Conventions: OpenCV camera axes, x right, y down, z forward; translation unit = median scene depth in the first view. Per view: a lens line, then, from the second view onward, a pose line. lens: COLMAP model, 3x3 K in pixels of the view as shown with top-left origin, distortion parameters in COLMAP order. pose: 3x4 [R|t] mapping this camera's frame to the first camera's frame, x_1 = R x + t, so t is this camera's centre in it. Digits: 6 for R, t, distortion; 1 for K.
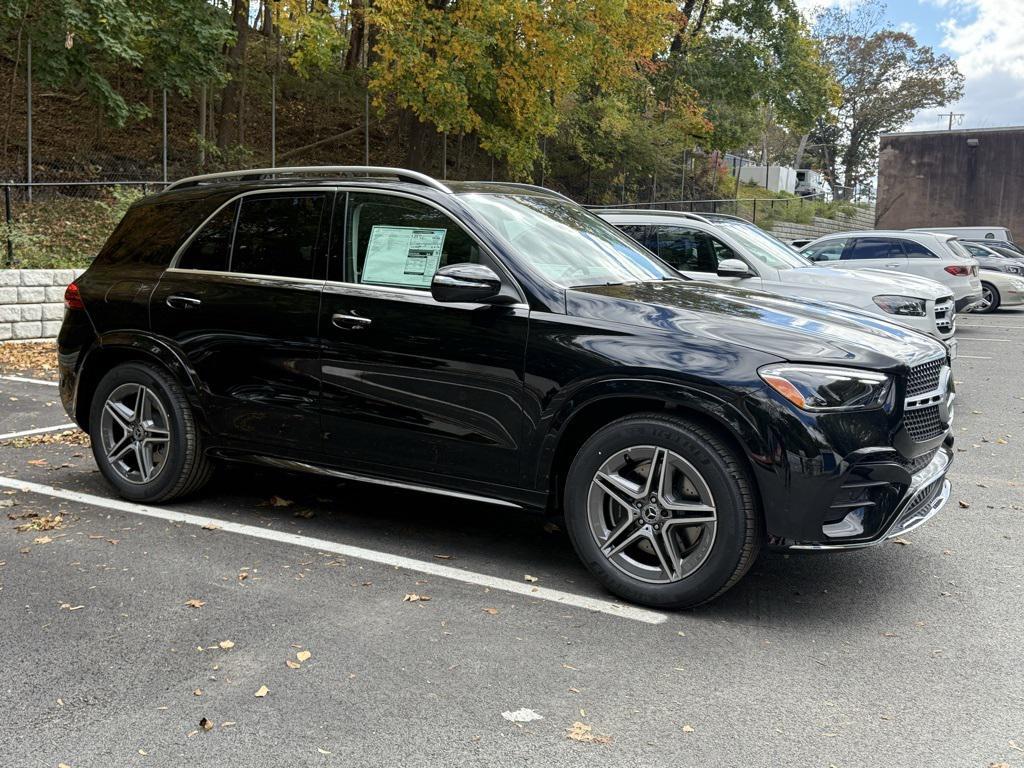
lens RADIAL K [[1016.7, 0, 512.0], [0, 1016.7, 384.0], [0, 0, 1]] dist [0.143478, -0.290138]
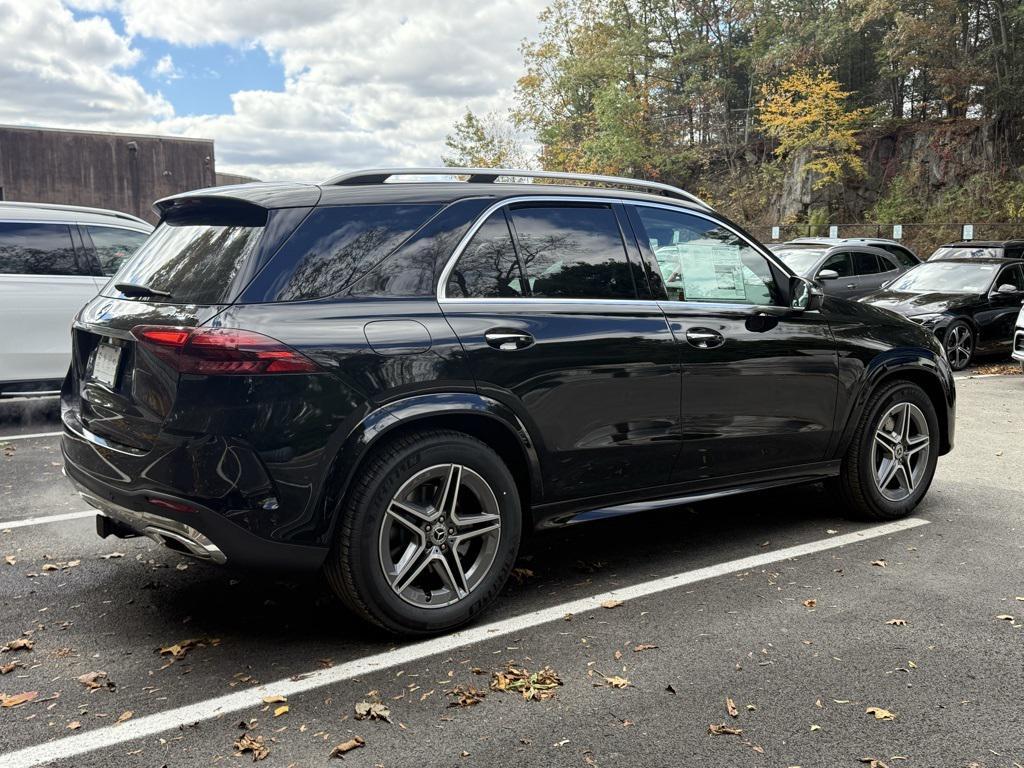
lens RADIAL K [[1016.7, 0, 512.0], [0, 1016.7, 384.0], [0, 0, 1]] dist [0.143478, -0.290138]
pose [[0.358389, -0.124094, 0.925288, -0.966820], [0.119313, 0.989087, 0.086437, -0.107244], [-0.925916, 0.079421, 0.369284, 0.690237]]
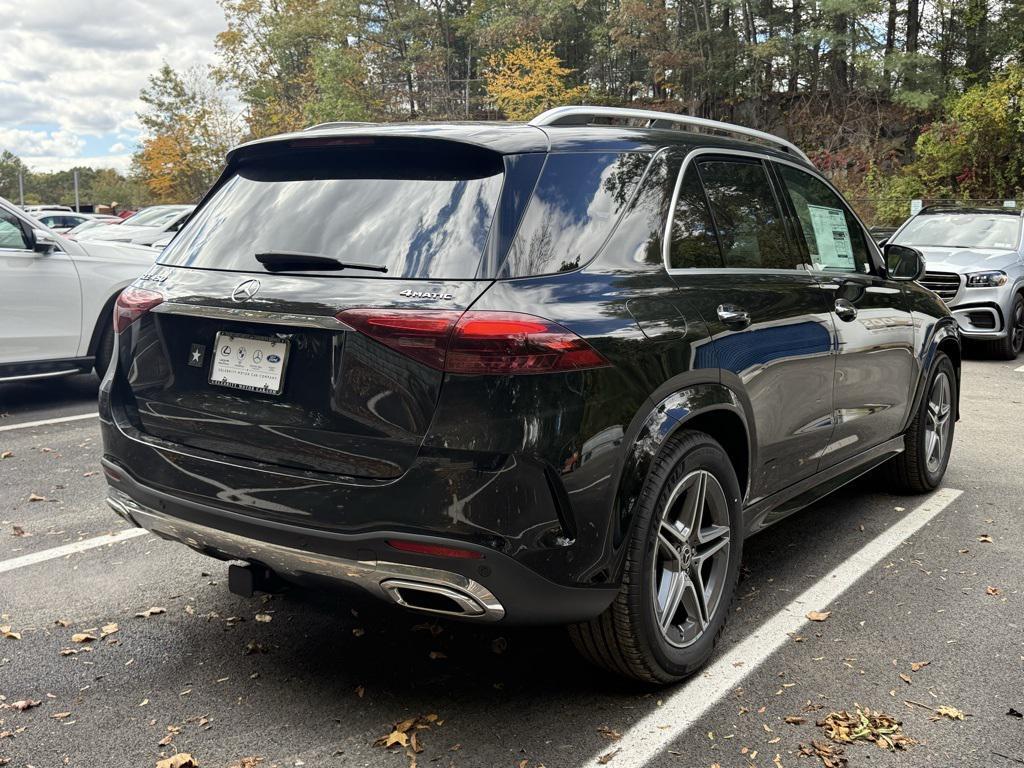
lens RADIAL K [[1016.7, 0, 512.0], [0, 1016.7, 384.0], [0, 0, 1]] dist [0.143478, -0.290138]
pose [[0.063294, -0.158467, 0.985334, -0.911804], [0.115892, 0.981801, 0.150454, -0.144527], [-0.991243, 0.104669, 0.080507, 1.040434]]
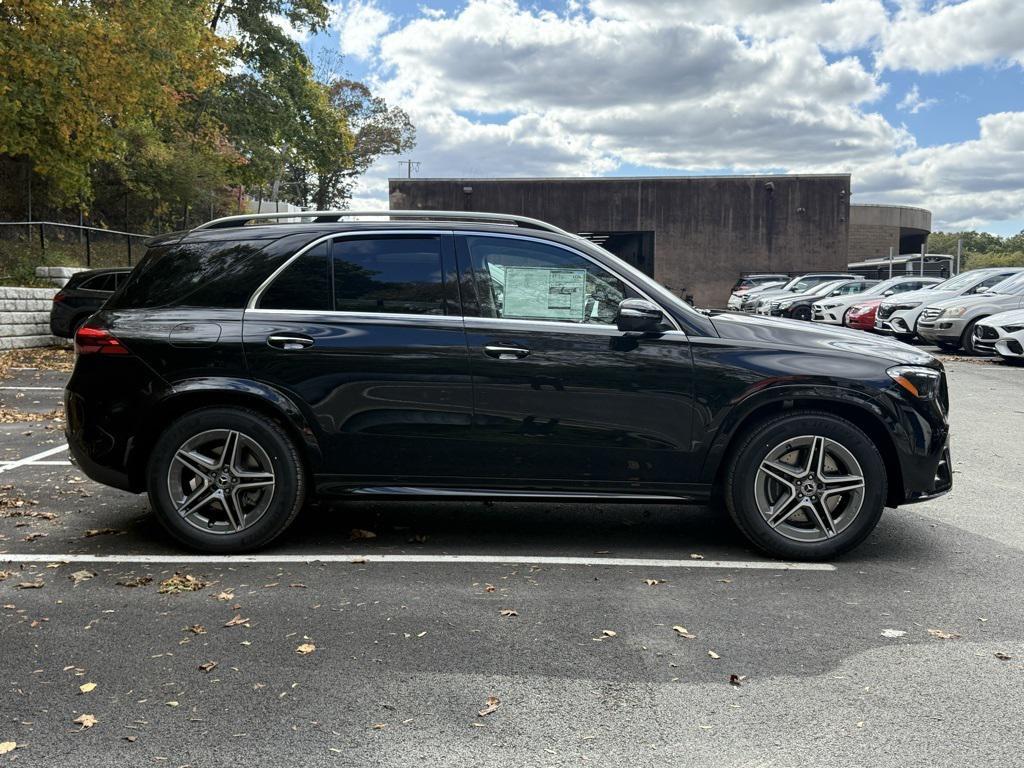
lens RADIAL K [[1022.5, 0, 512.0], [0, 1022.5, 384.0], [0, 0, 1]] dist [0.167313, -0.275193]
pose [[0.861755, -0.055086, 0.504326, -0.604173], [0.071546, 0.997348, -0.013316, -0.010035], [-0.502255, 0.047558, 0.863411, 0.034885]]
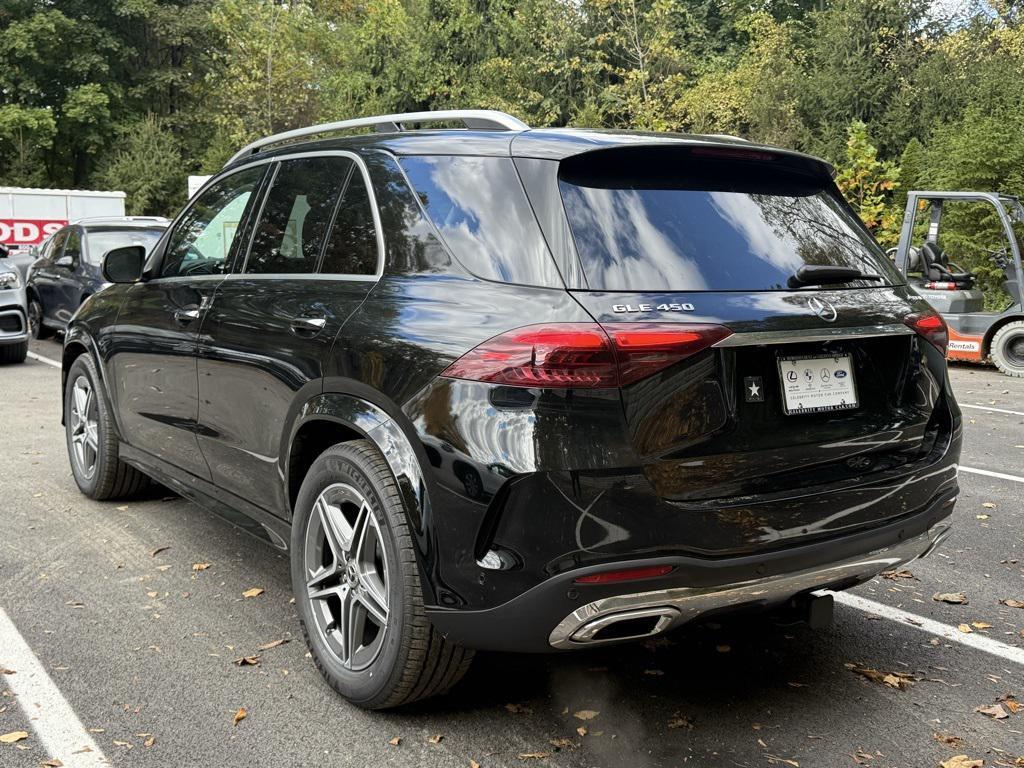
lens RADIAL K [[1027.5, 0, 510.5], [0, 1027.5, 367.7], [0, 0, 1]] dist [0.094318, -0.182897]
pose [[-0.931181, -0.067104, 0.358328, -0.442265], [0.021691, 0.970973, 0.238202, -0.224624], [-0.363912, 0.229582, -0.902696, 1.730887]]
